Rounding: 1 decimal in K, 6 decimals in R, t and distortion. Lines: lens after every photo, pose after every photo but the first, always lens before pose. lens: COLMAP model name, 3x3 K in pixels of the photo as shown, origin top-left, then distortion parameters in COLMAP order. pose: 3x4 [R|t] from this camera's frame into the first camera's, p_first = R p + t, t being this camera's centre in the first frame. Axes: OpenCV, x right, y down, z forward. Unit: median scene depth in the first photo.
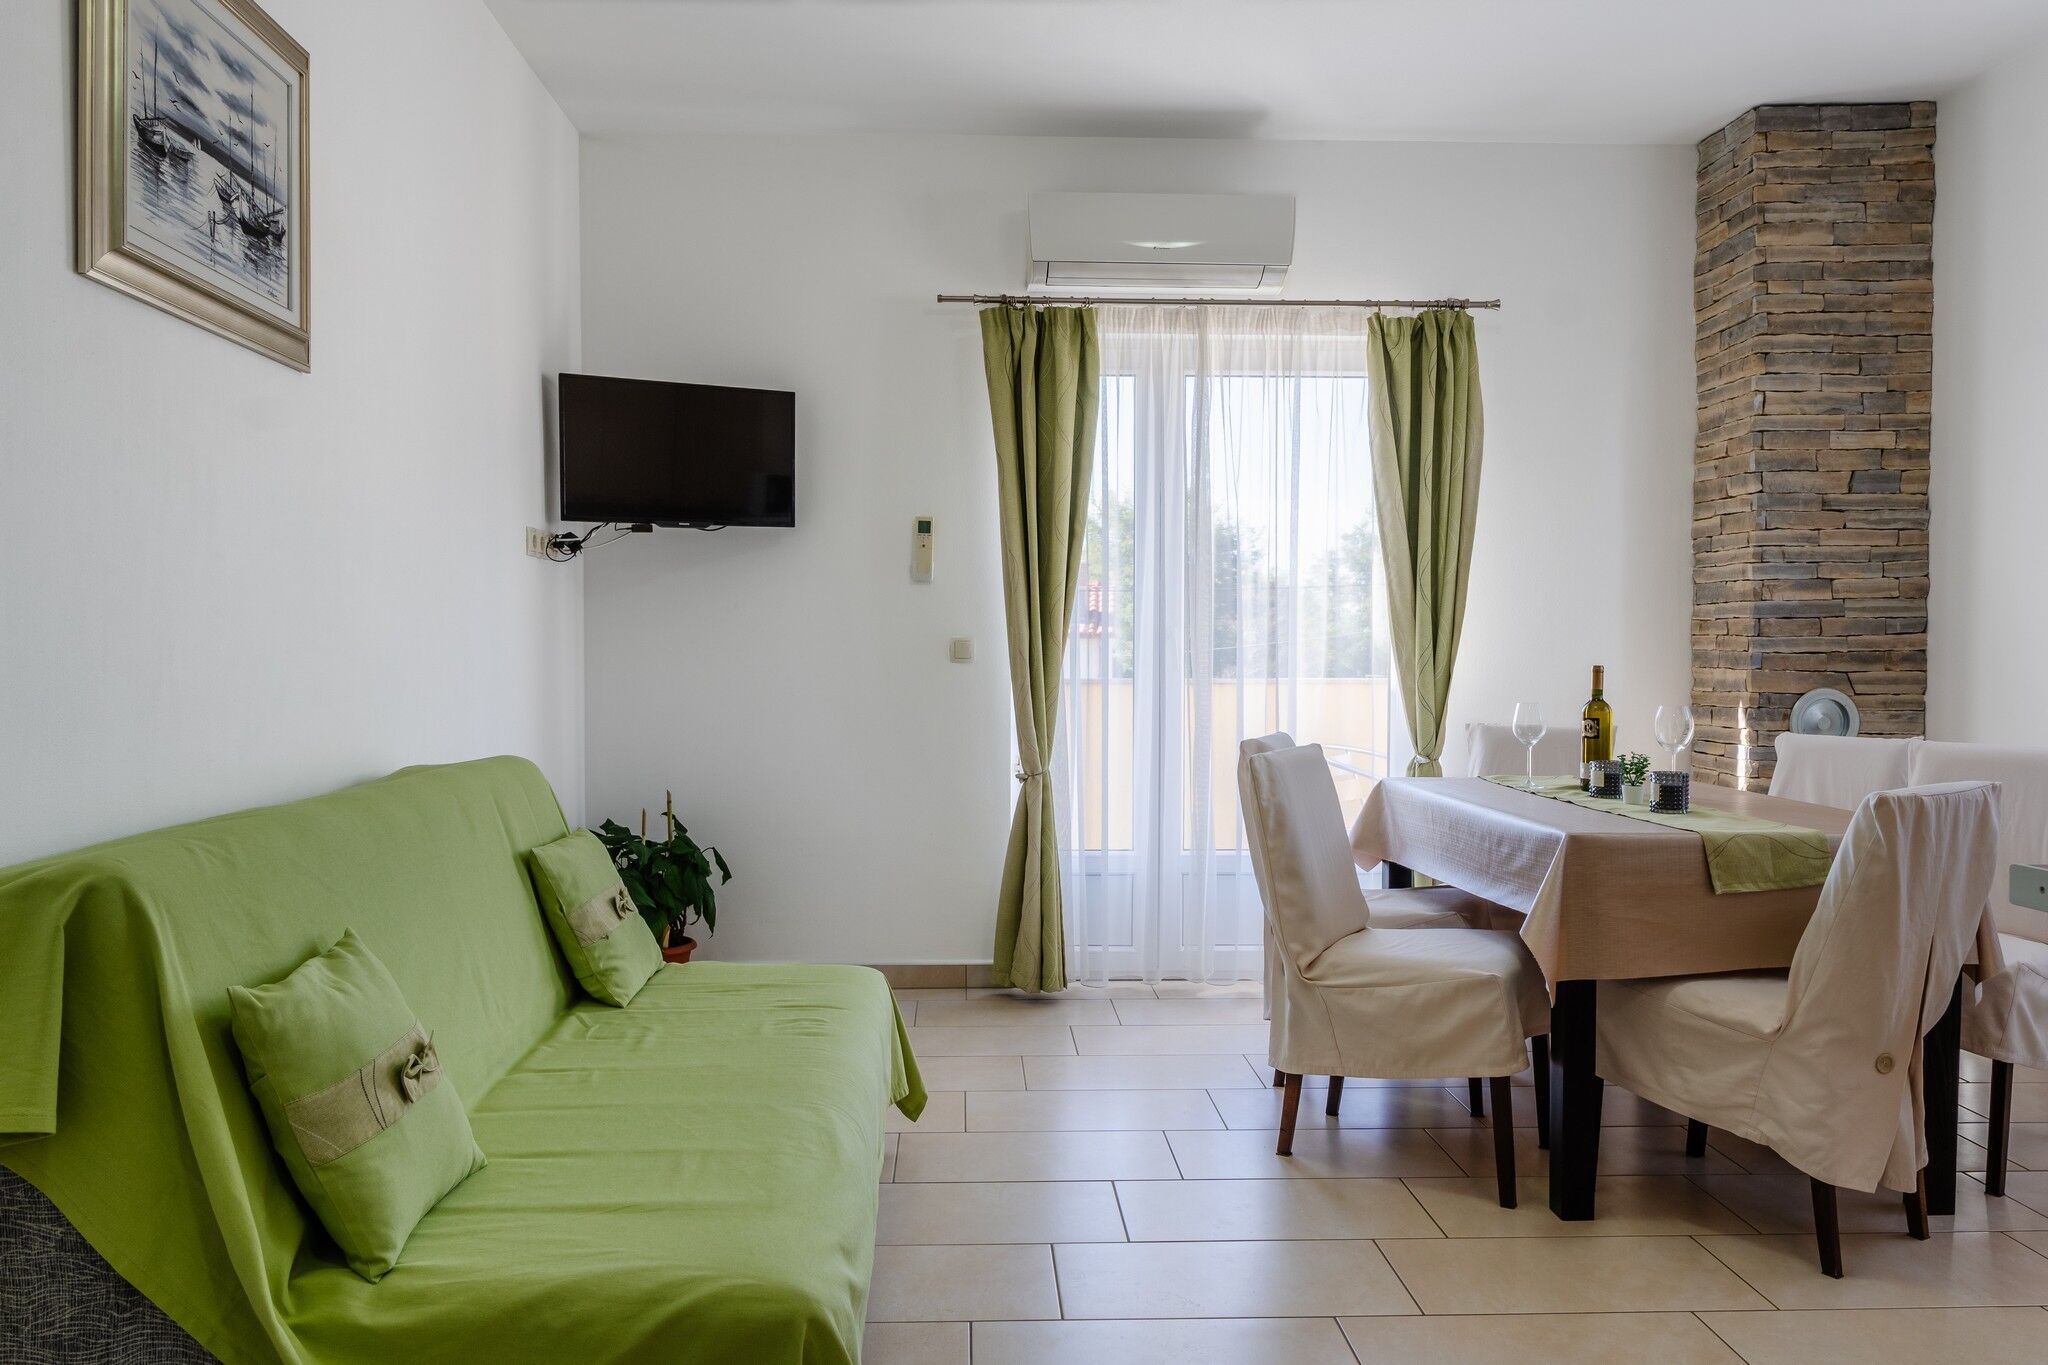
lens RADIAL K [[1441.3, 0, 1017.3], [0, 1441.3, 685.5], [0, 0, 1]] dist [0.003650, -0.006641]
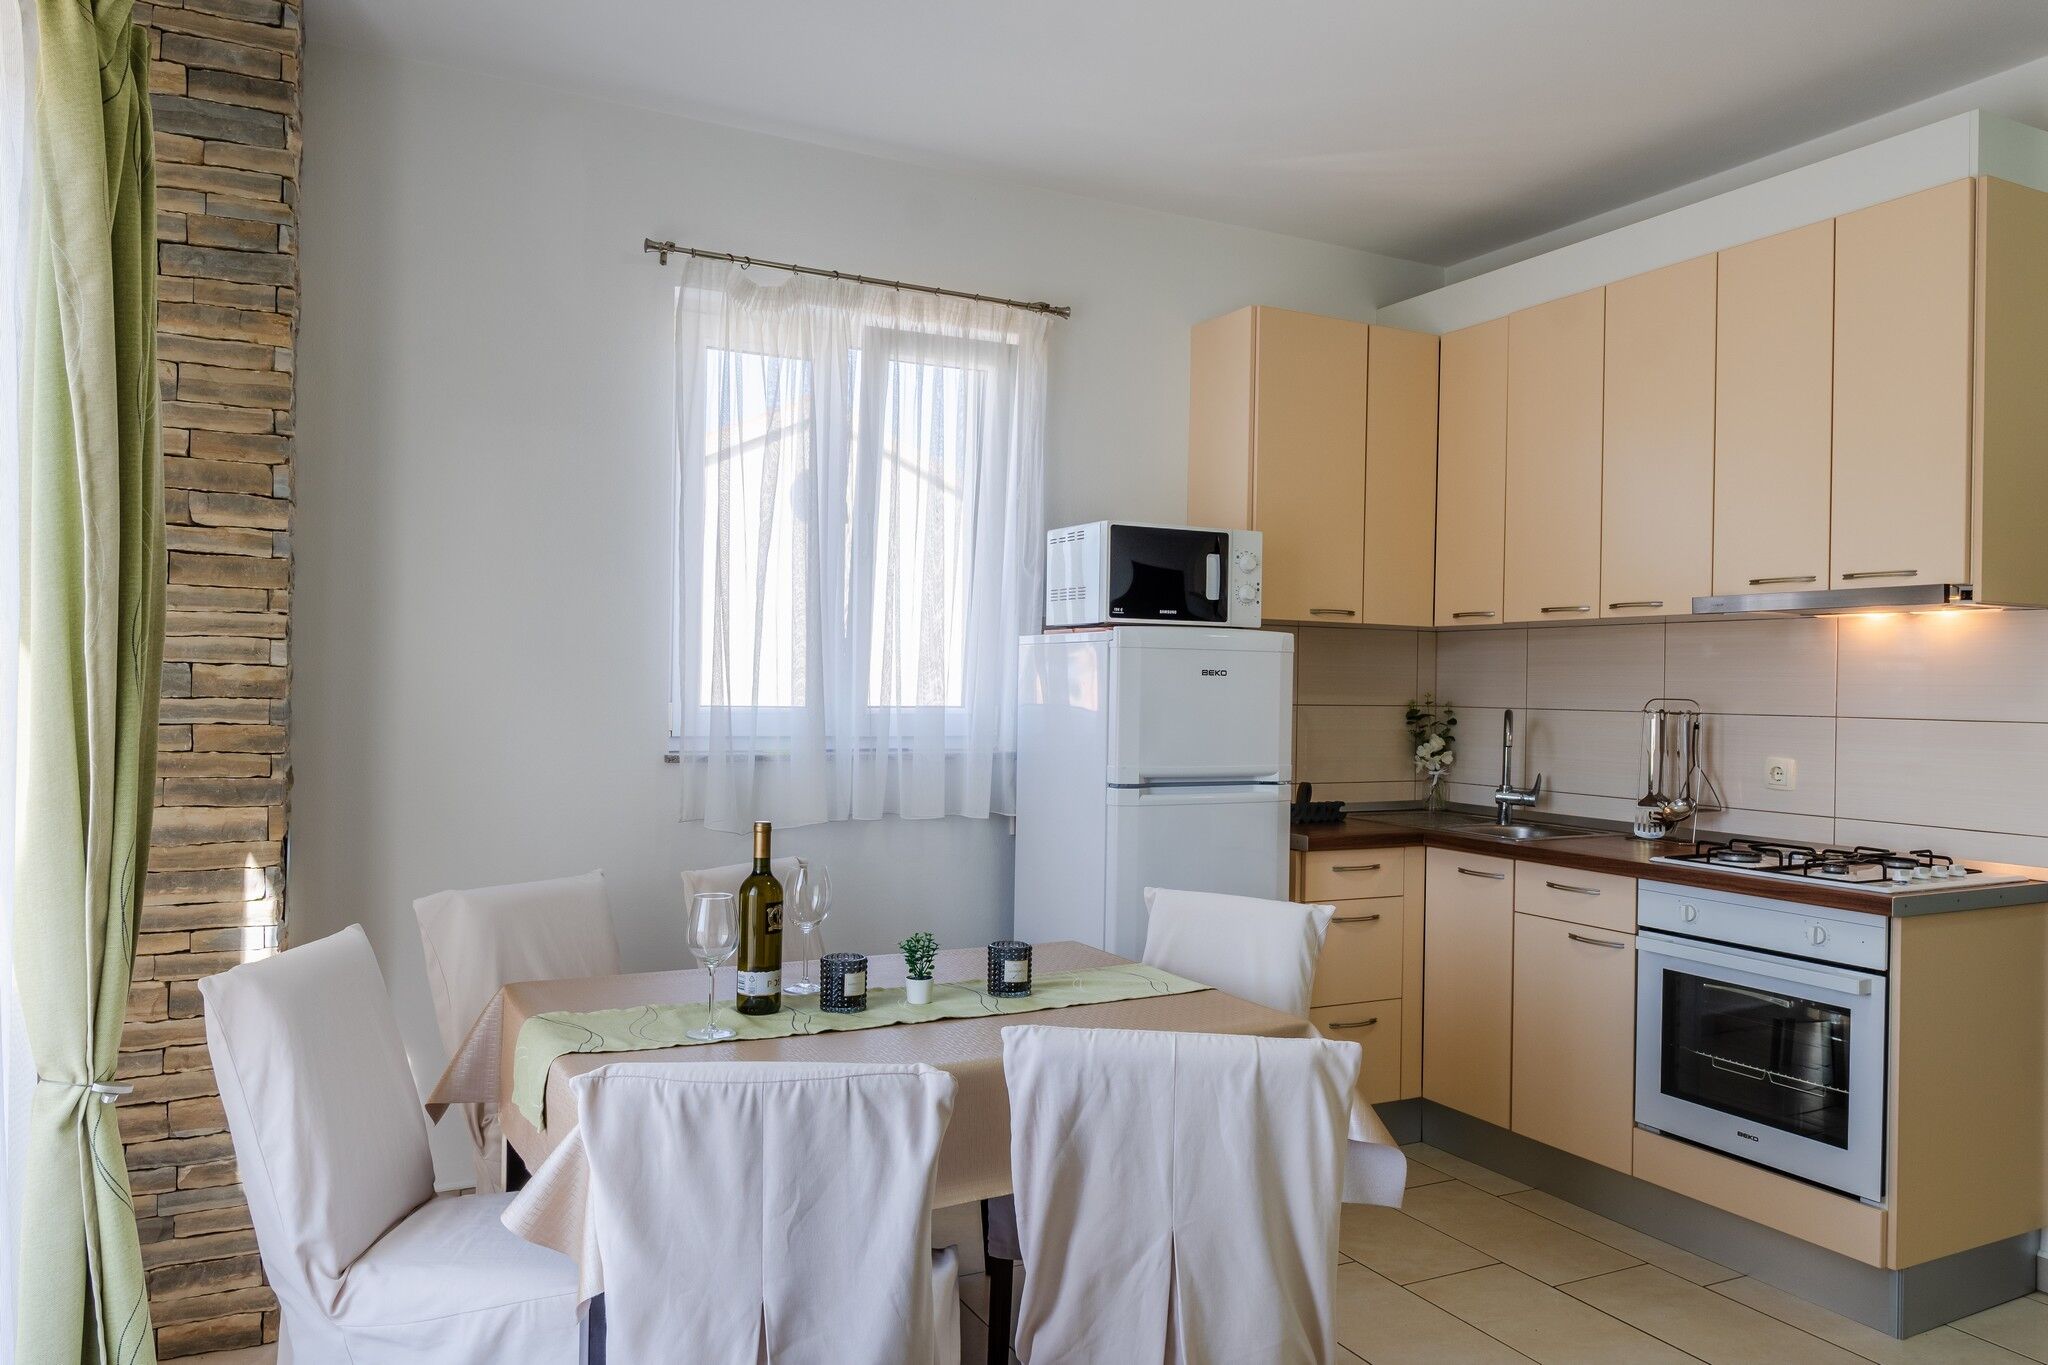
lens RADIAL K [[1441.3, 0, 1035.4], [0, 1441.3, 675.8], [0, 0, 1]] dist [0.003650, -0.006641]
pose [[-0.420835, -0.003200, 0.907132, -0.211572], [0.010318, 0.999912, 0.008314, -0.070451], [-0.907079, 0.012859, -0.420765, 0.962989]]
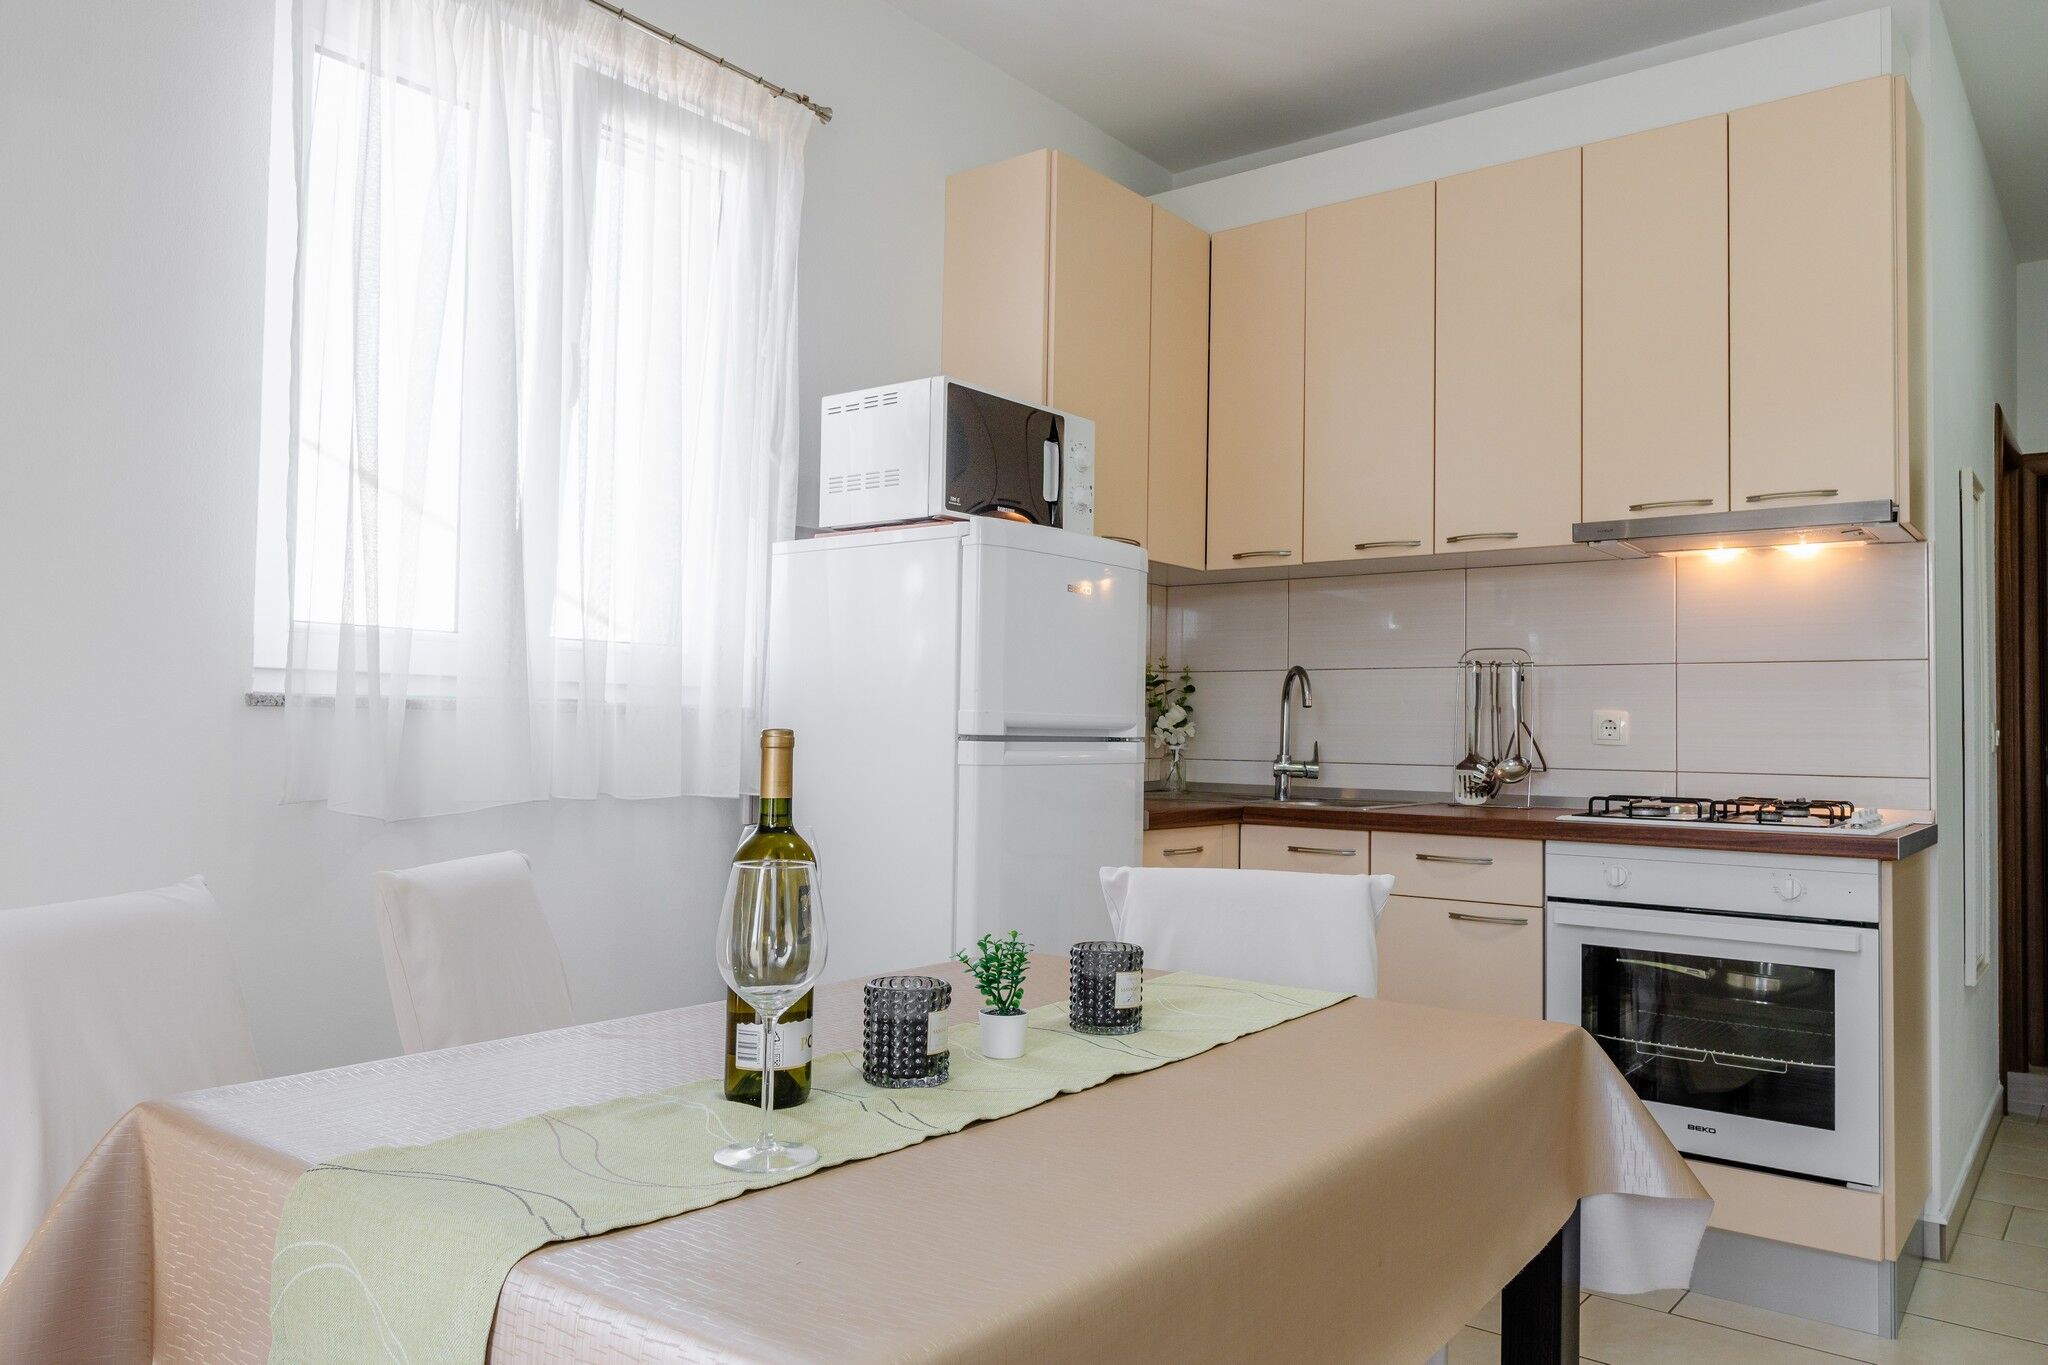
lens RADIAL K [[1441.3, 0, 1018.4], [0, 1441.3, 681.9], [0, 0, 1]] dist [0.003650, -0.006641]
pose [[-0.756078, 0.011709, 0.654376, 0.111231], [0.004470, 0.999909, -0.012727, -0.016427], [-0.654466, -0.006698, -0.756062, 1.009374]]
